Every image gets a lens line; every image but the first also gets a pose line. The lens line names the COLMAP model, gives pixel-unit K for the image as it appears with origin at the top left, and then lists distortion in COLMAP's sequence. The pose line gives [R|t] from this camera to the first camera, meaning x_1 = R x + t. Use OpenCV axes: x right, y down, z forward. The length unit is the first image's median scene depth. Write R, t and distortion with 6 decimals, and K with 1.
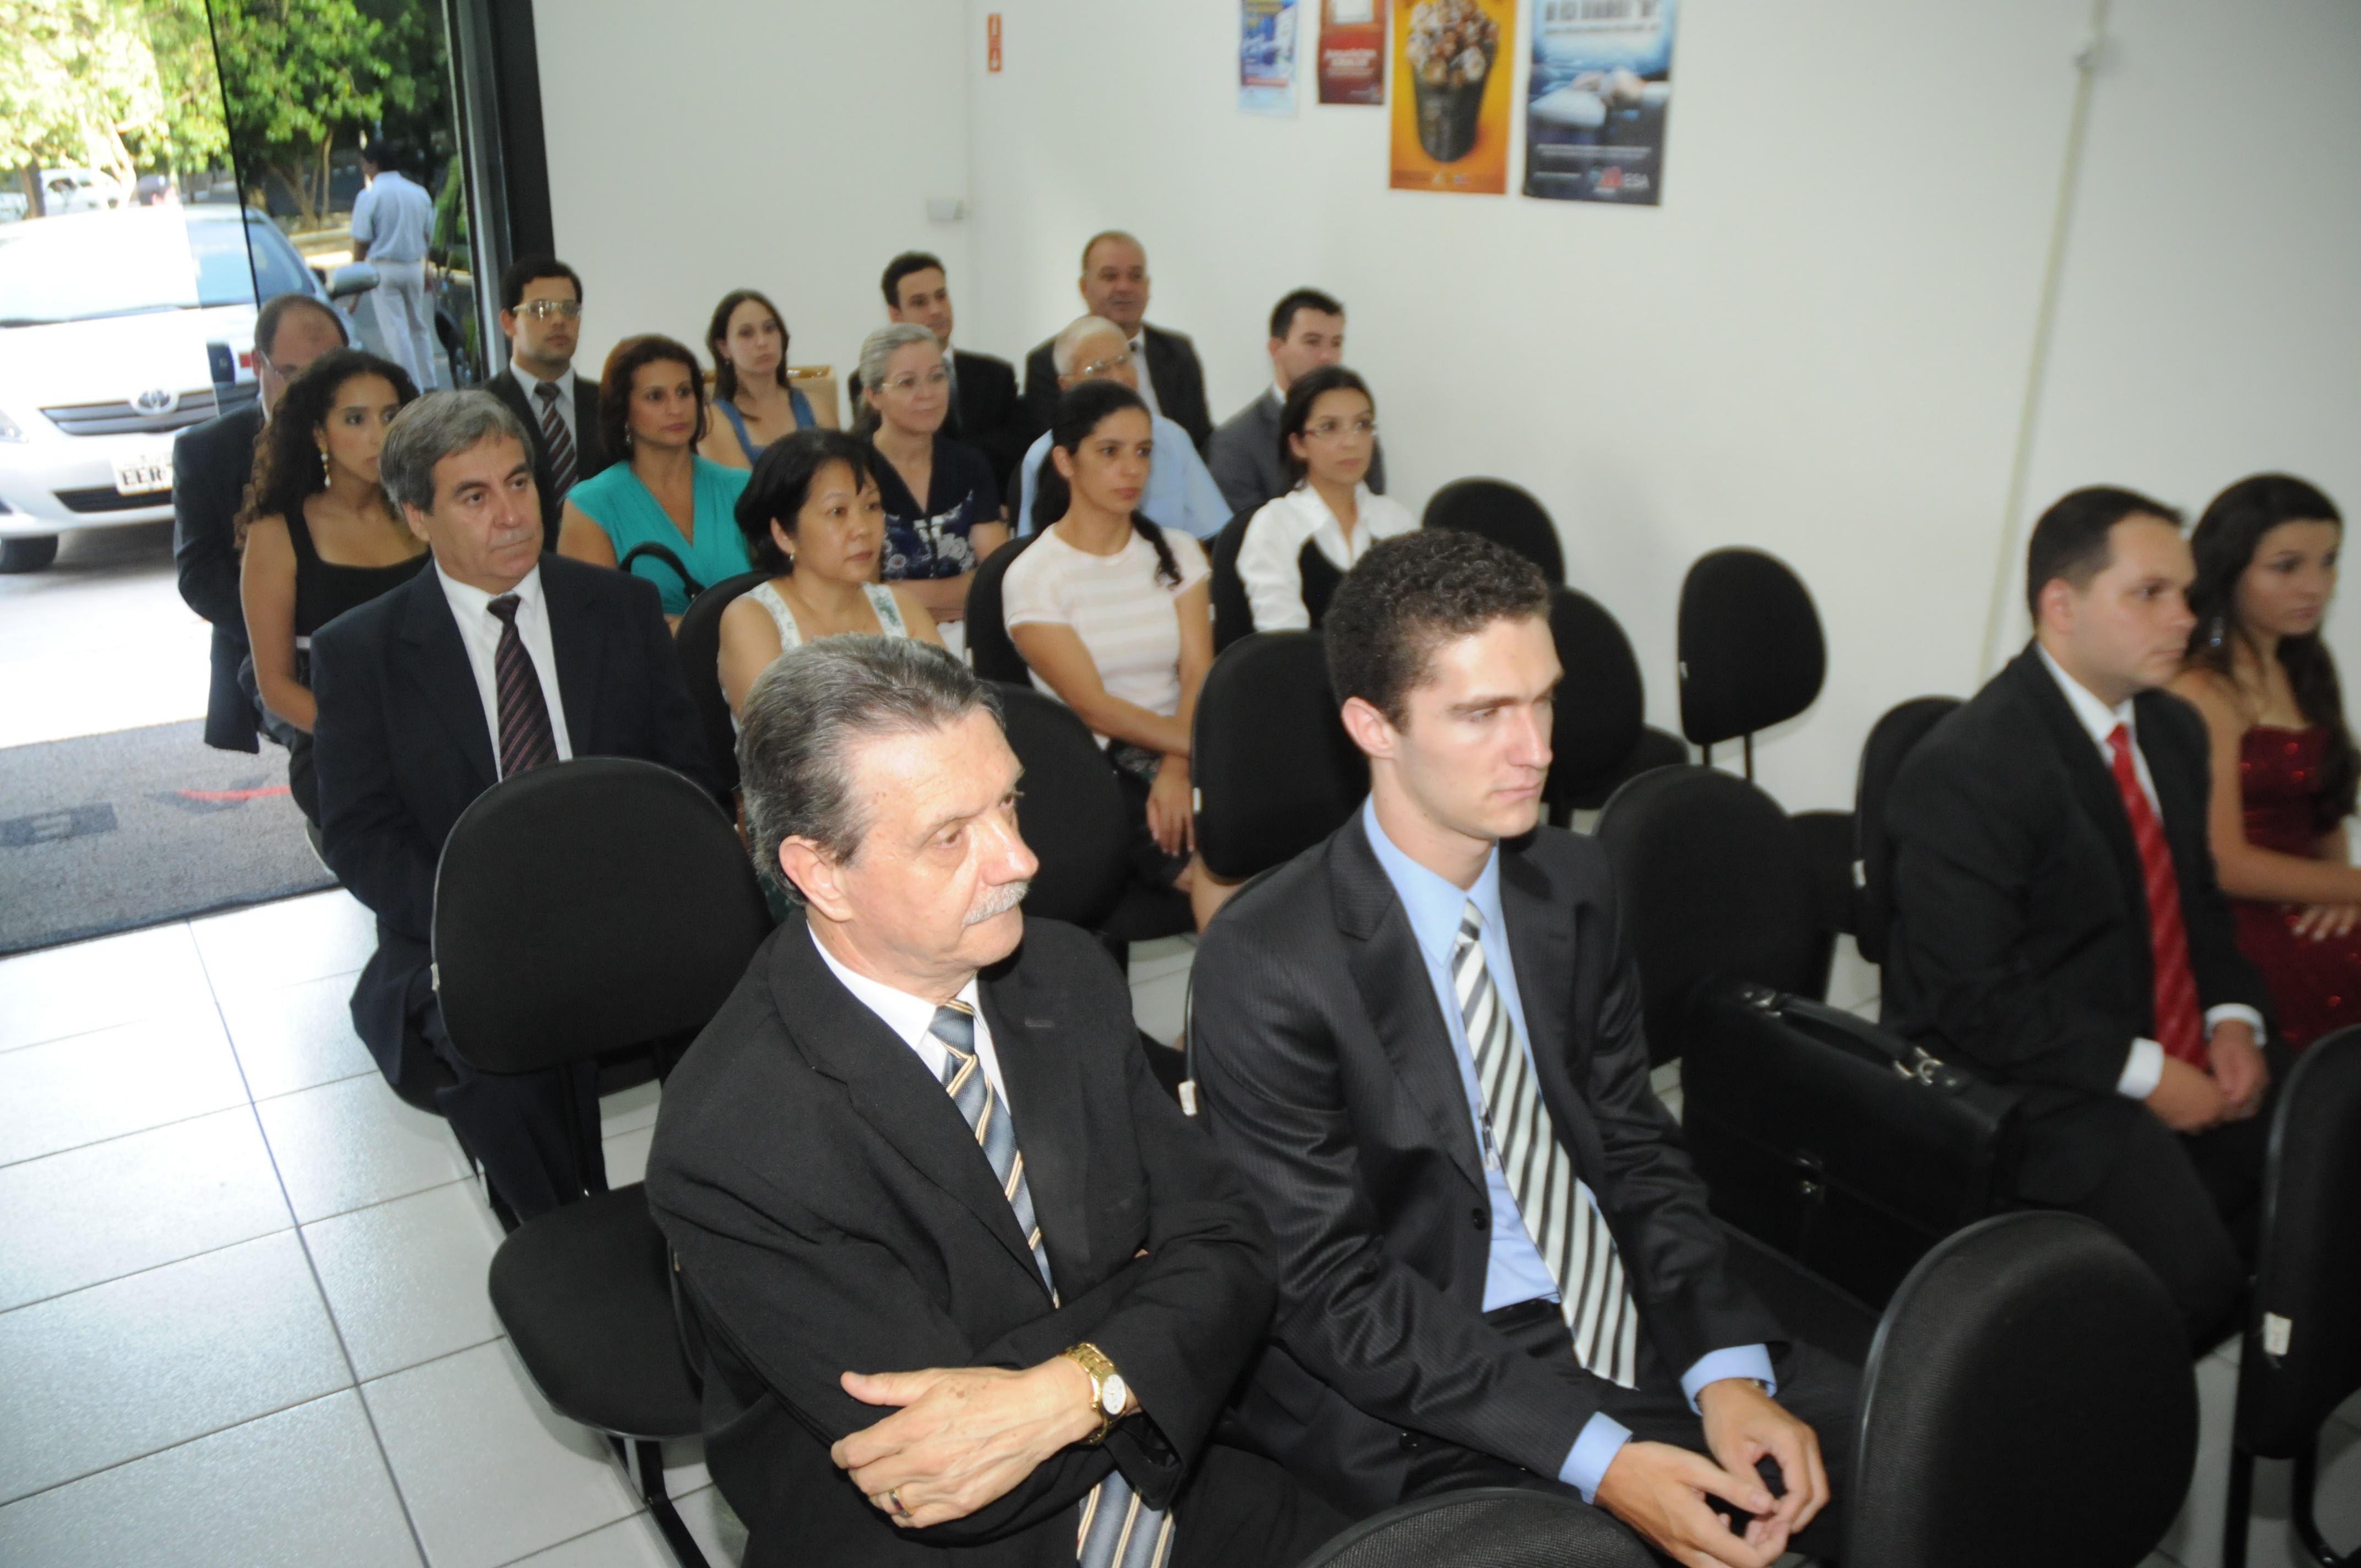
lens RADIAL K [[1818.4, 0, 1210.4], [0, 1818.4, 759.5], [0, 0, 1]] dist [-0.125024, 0.087068]
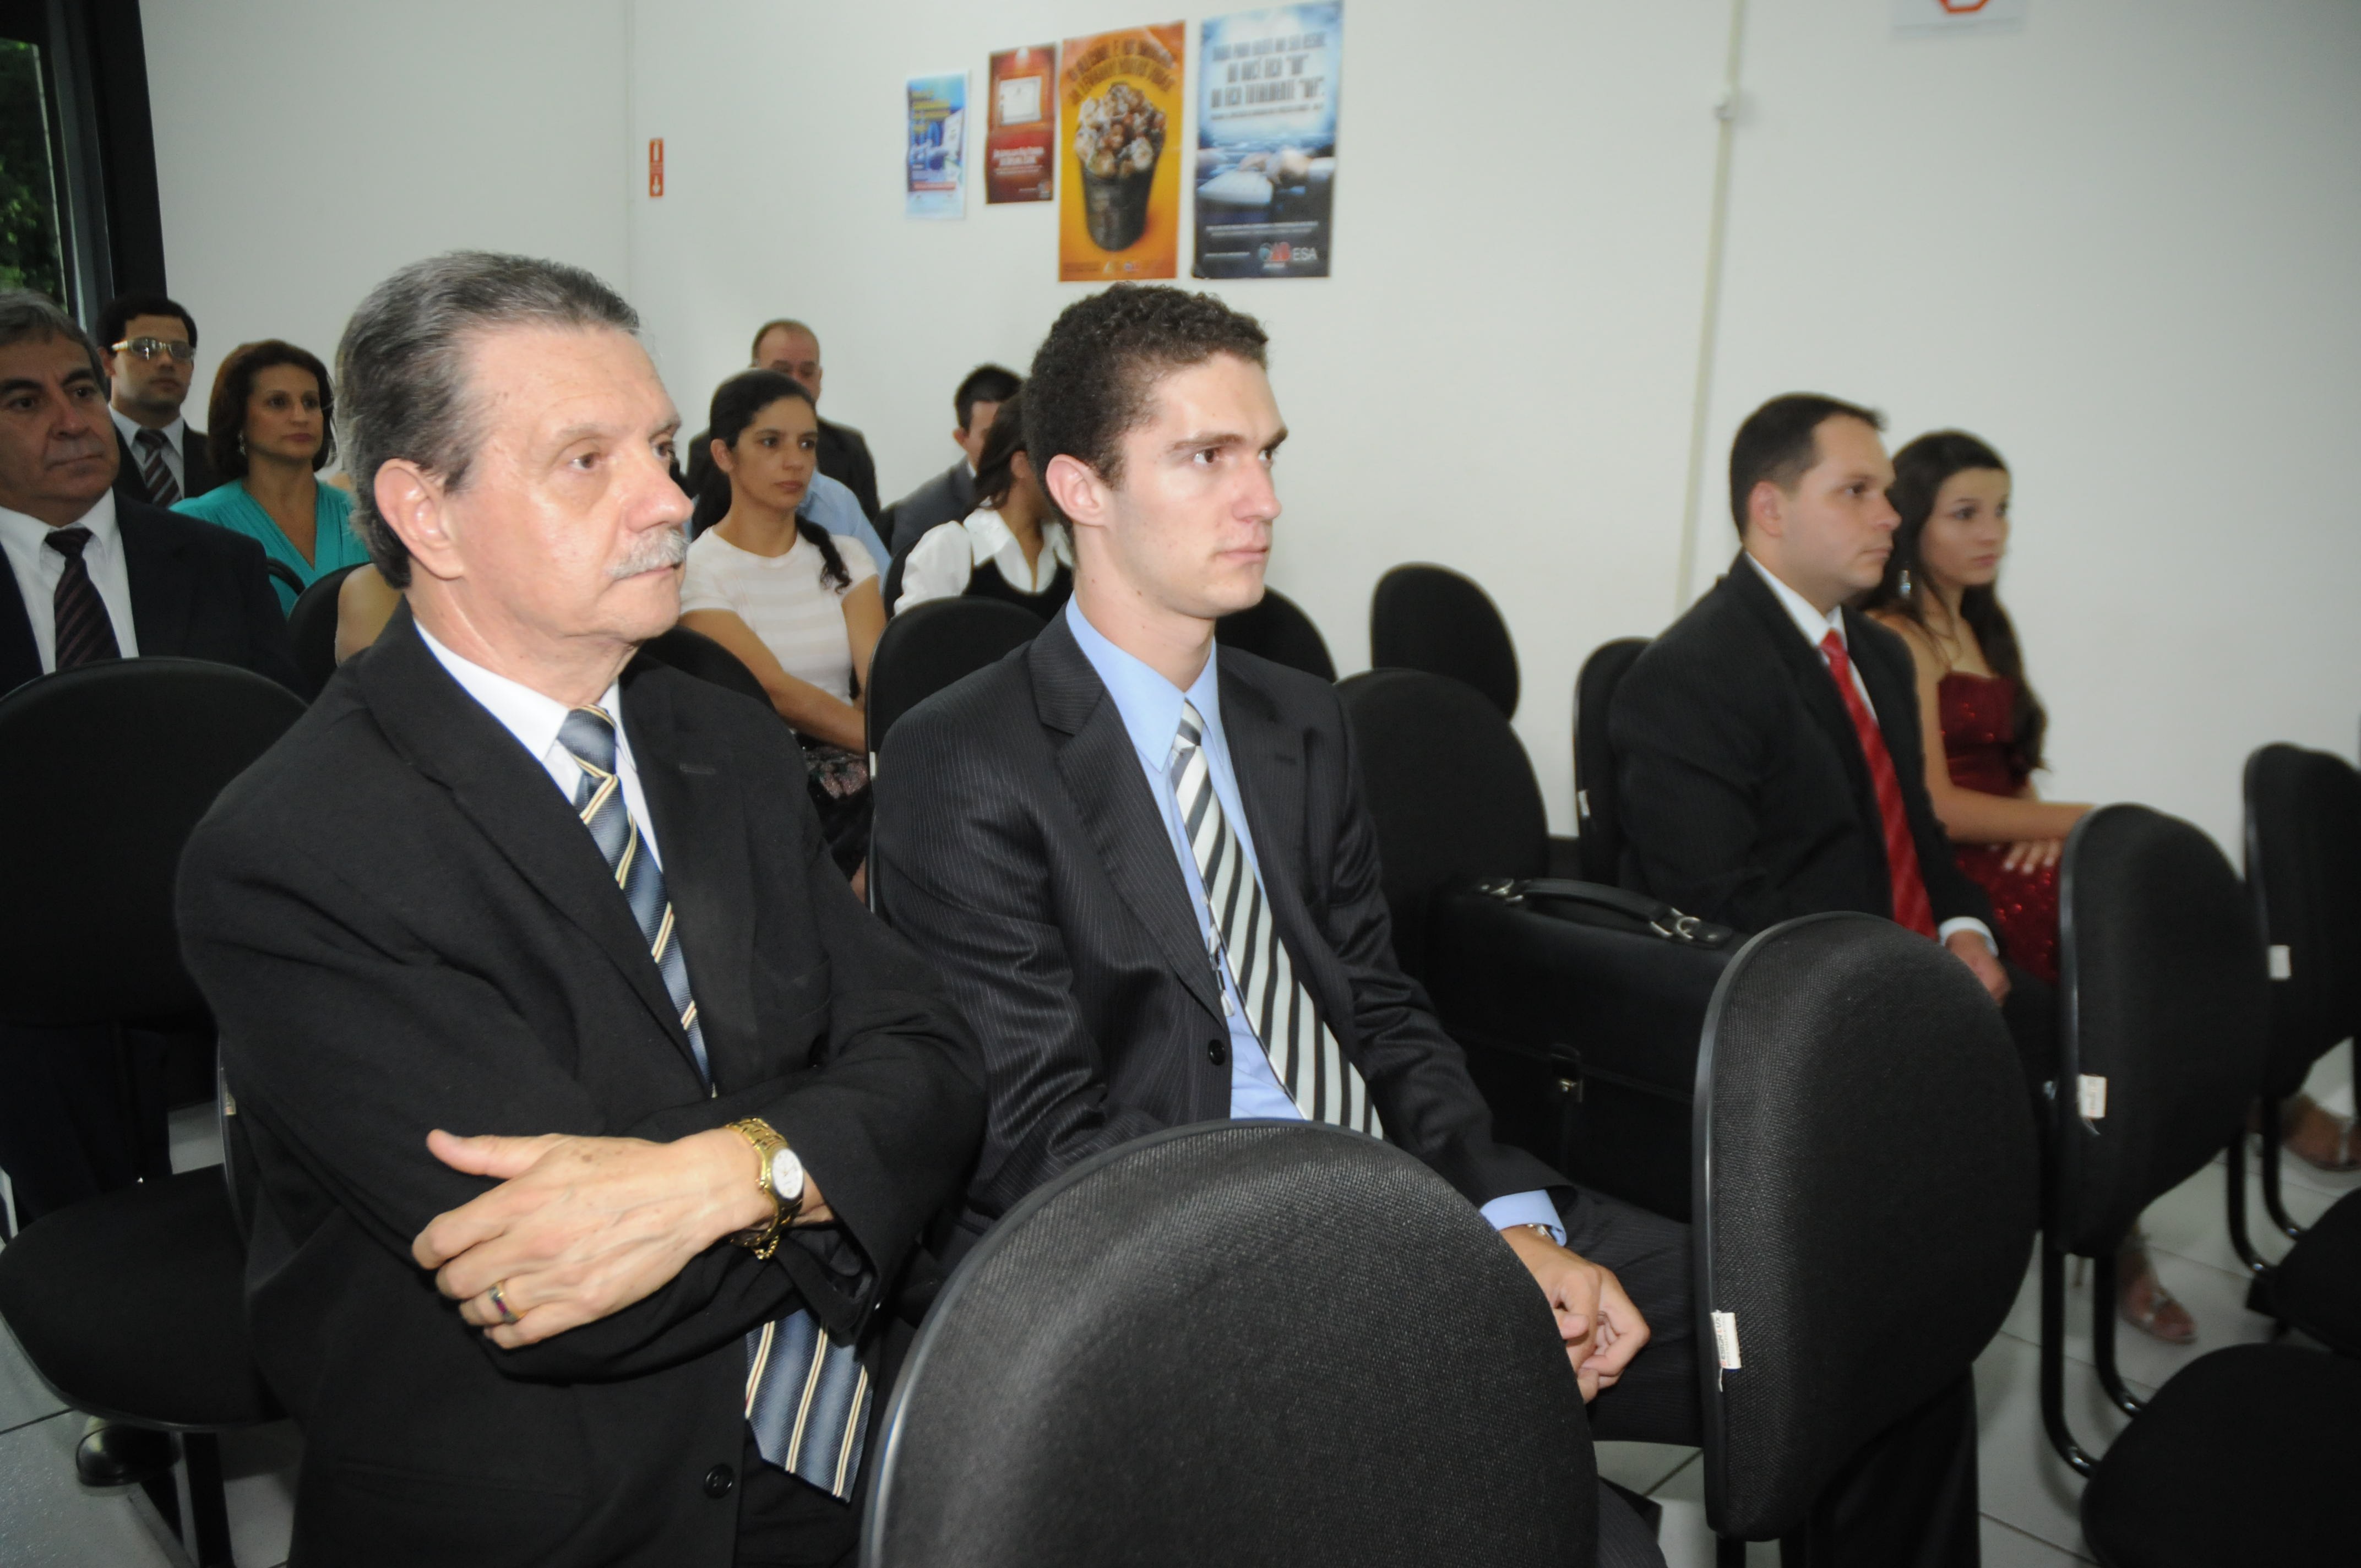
lens RADIAL K [[1818.4, 0, 1191.0], [0, 1818.4, 740.4], [0, 0, 1]] dist [-0.125024, 0.087068]
pose [[0.984702, -0.006776, 0.174114, -0.006406], [0.031773, 0.989473, -0.141184, 0.117869], [-0.171324, 0.144556, 0.974552, 0.071473]]
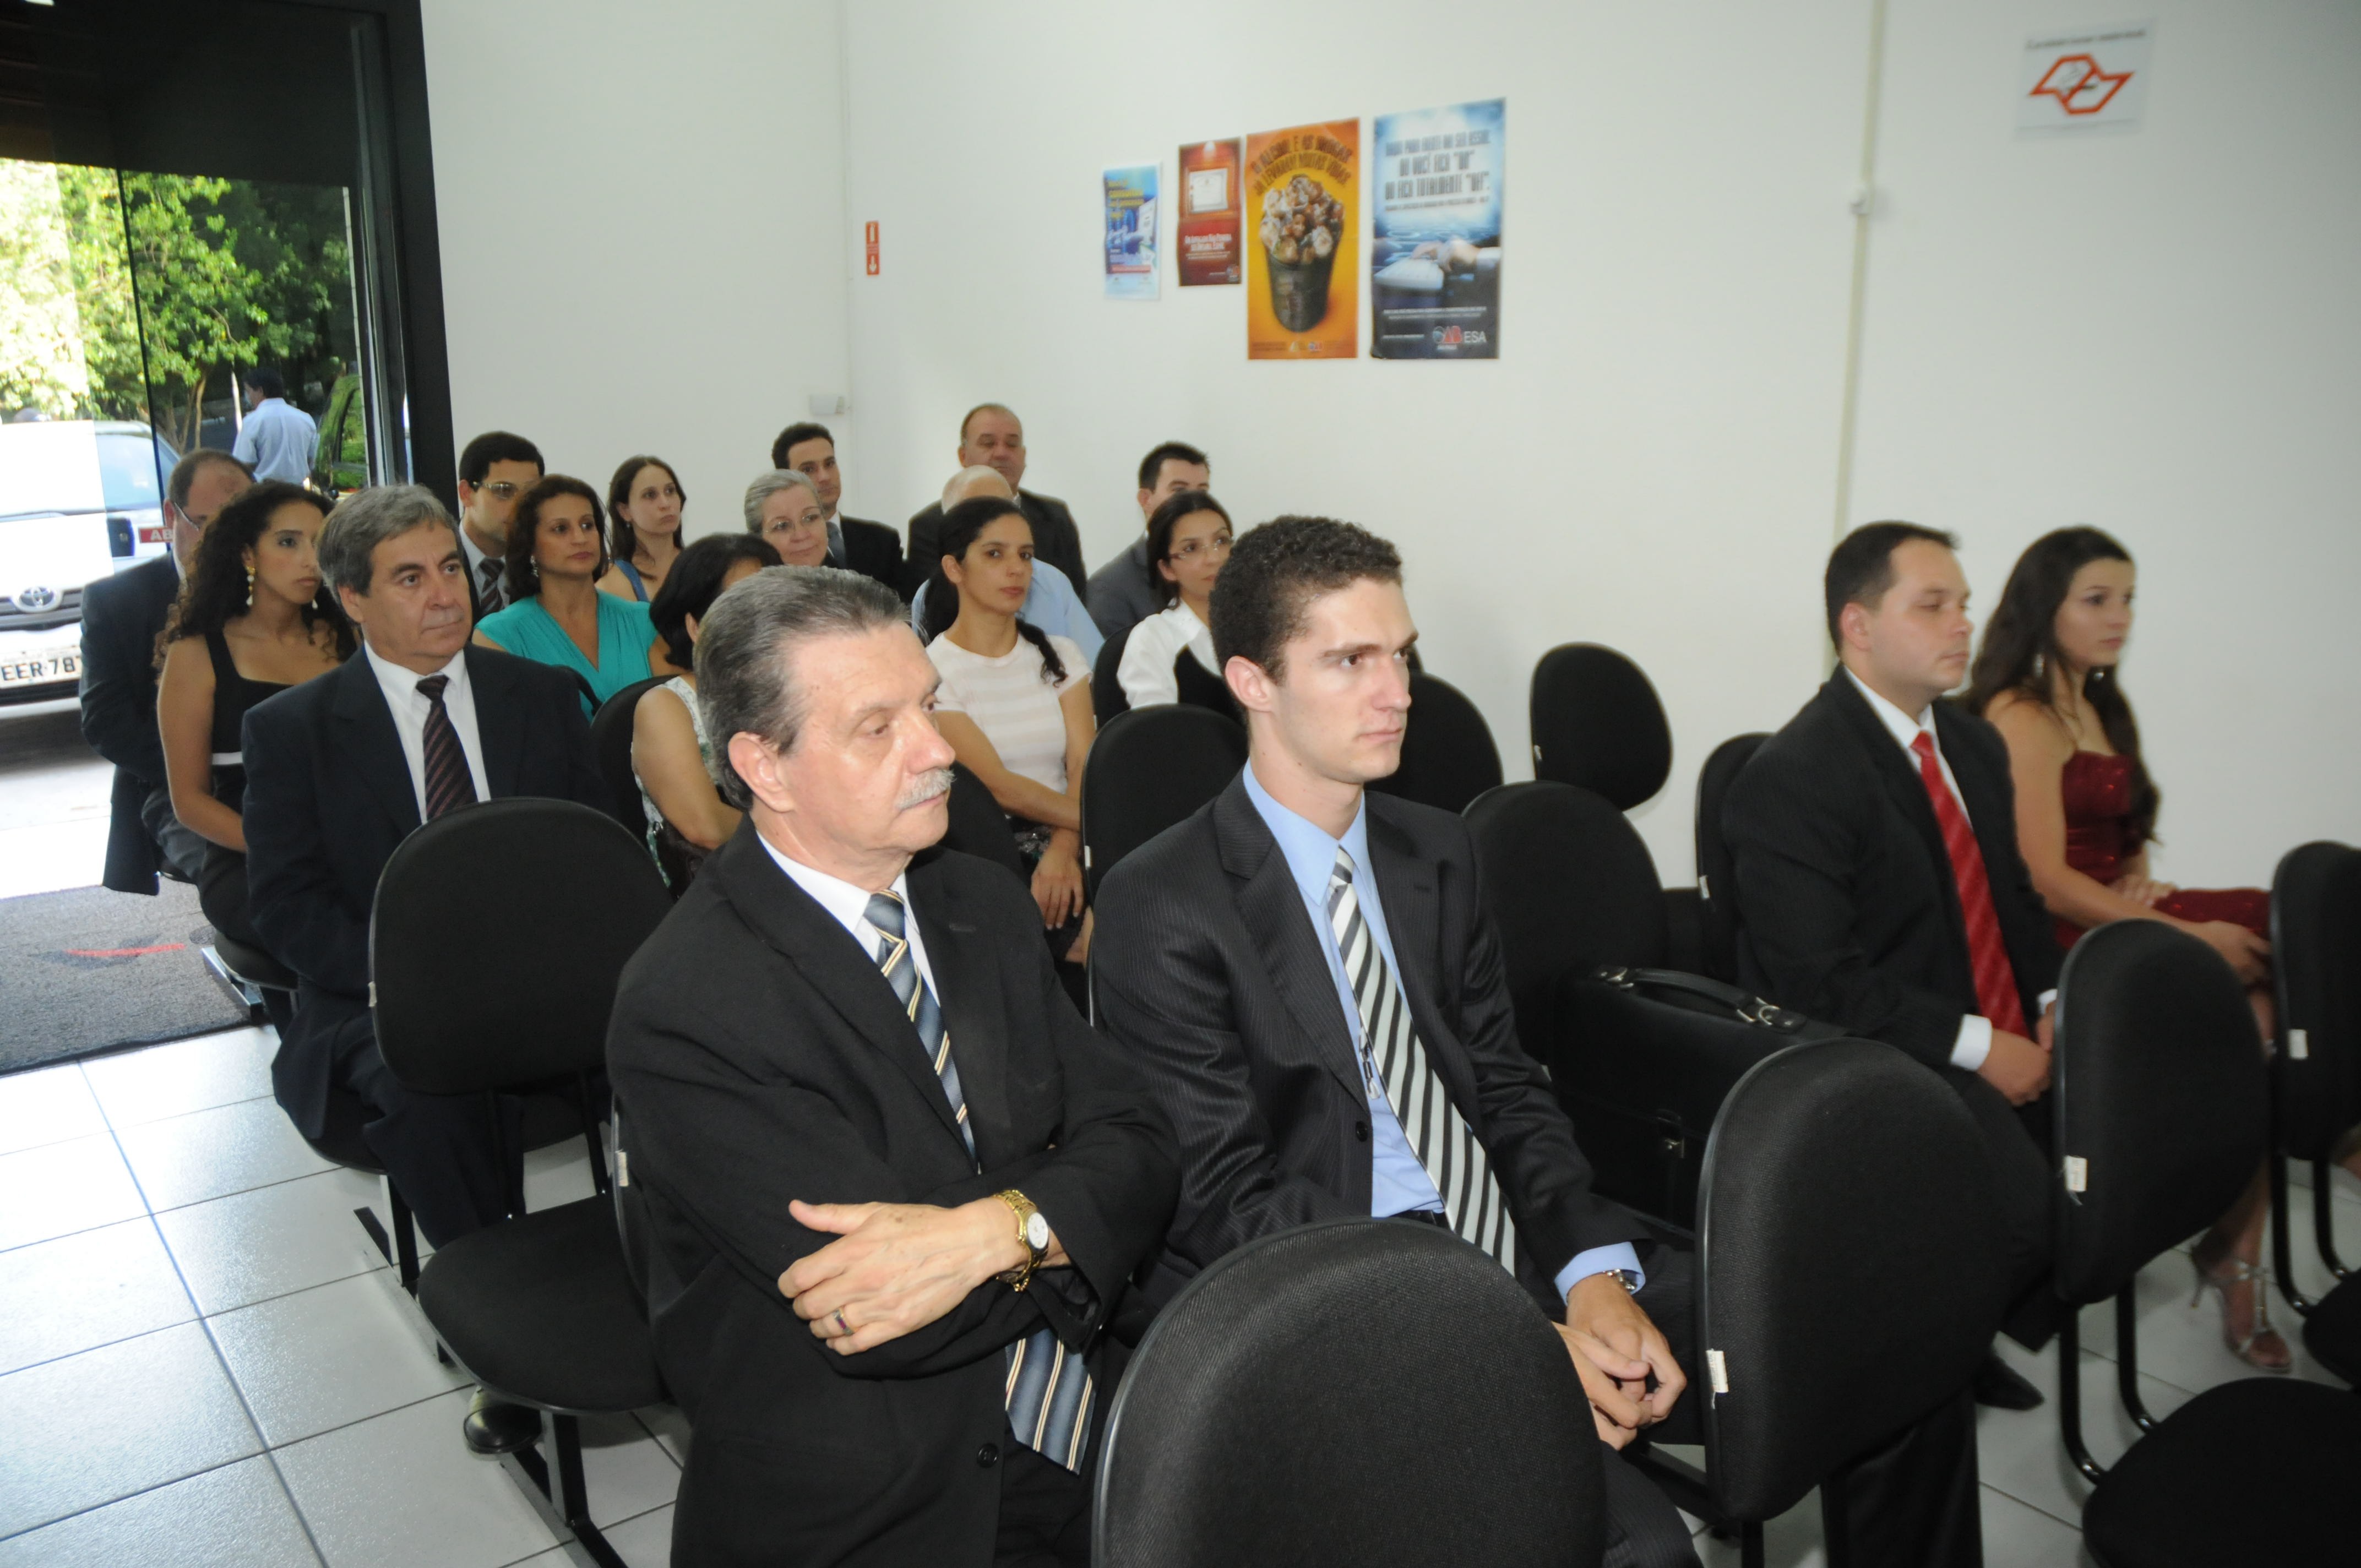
lens RADIAL K [[1818.4, 0, 1189.0], [0, 1818.4, 763.2], [0, 0, 1]] dist [-0.125024, 0.087068]
pose [[0.997928, -0.022703, 0.060210, -0.009072], [0.030279, 0.991303, -0.128066, 0.088407], [-0.056779, 0.129624, 0.989936, -0.054949]]
